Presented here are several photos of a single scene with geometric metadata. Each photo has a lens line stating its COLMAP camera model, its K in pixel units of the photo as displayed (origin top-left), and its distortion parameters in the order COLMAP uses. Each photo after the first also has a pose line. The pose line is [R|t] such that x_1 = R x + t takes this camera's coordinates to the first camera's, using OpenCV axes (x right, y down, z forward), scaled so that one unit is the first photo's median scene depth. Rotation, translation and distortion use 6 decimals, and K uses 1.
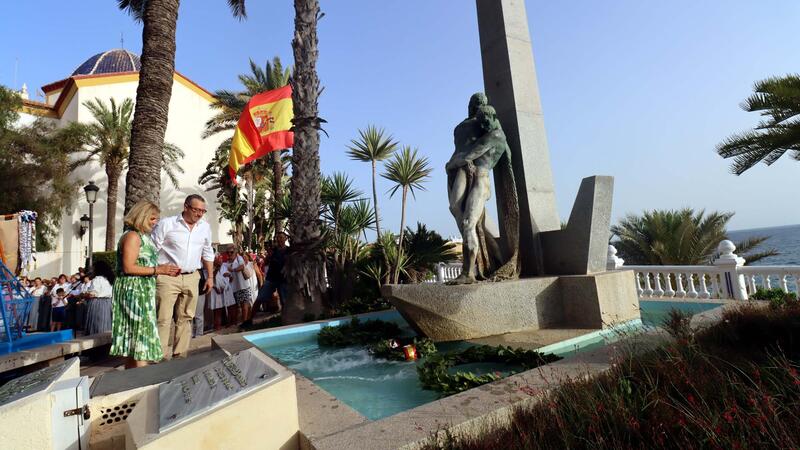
lens RADIAL K [[382.1, 0, 400.6], [0, 382.1, 179.9], [0, 0, 1]] dist [0.000368, -0.010364]
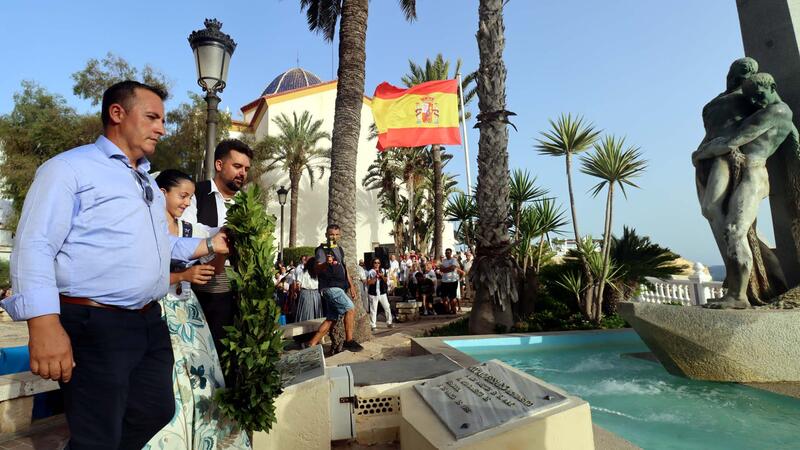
lens RADIAL K [[401.7, 0, 371.5], [0, 401.7, 172.1], [0, 0, 1]] dist [0.001787, -0.011760]
pose [[0.918953, -0.035734, -0.392745, -0.138035], [0.029587, 0.999327, -0.021696, -0.003756], [0.393256, 0.008317, 0.919391, -0.015086]]
